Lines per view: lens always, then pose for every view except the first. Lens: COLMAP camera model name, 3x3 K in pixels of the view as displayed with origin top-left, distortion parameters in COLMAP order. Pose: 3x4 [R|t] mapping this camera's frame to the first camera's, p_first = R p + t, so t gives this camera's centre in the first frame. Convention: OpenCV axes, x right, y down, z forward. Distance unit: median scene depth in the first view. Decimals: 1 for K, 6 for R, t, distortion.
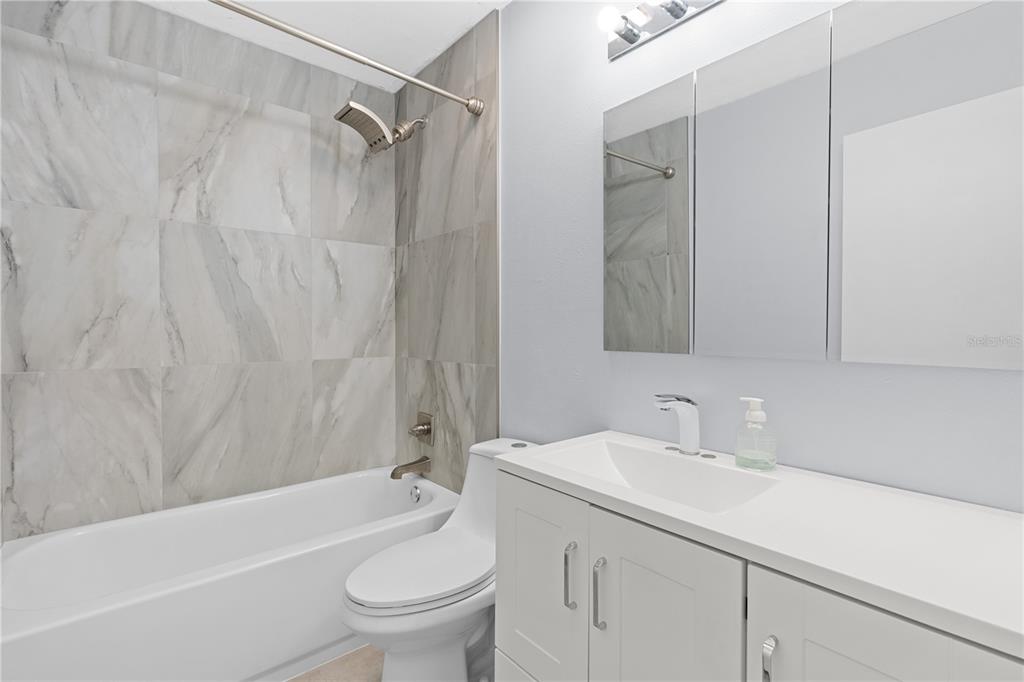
lens RADIAL K [[464.0, 0, 509.5], [0, 464.0, 328.3], [0, 0, 1]] dist [-0.012830, 0.006406]
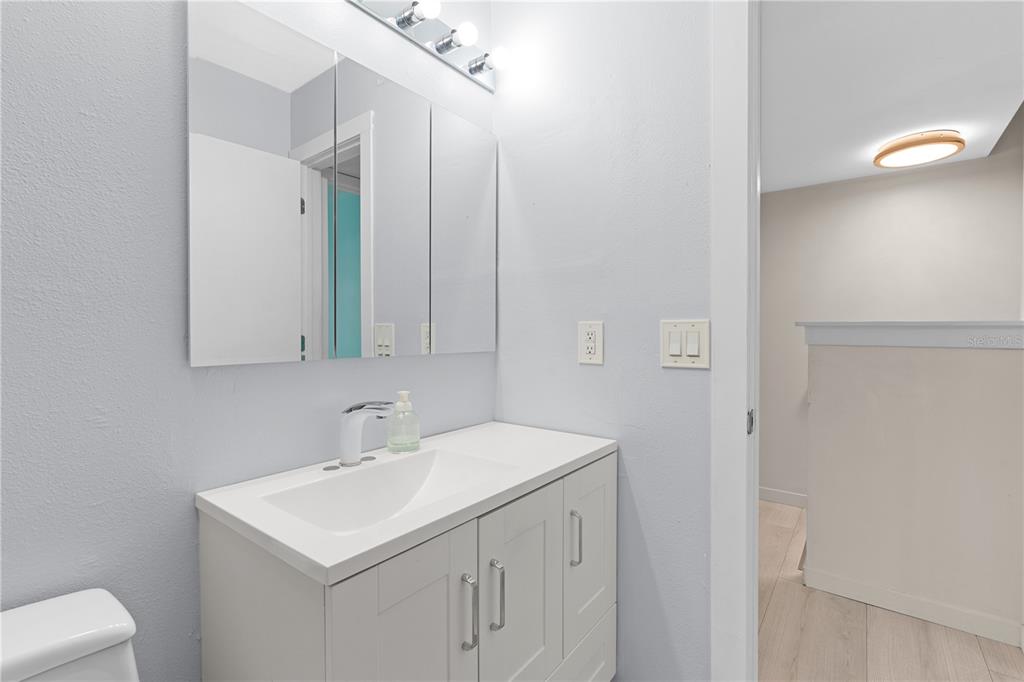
lens RADIAL K [[464.0, 0, 509.5], [0, 464.0, 328.3], [0, 0, 1]] dist [-0.012830, 0.006406]
pose [[-0.201152, 0.011182, 0.979496, -0.695702], [0.005610, 0.999932, -0.010263, 0.001585], [-0.979544, 0.003430, -0.201201, 0.984617]]
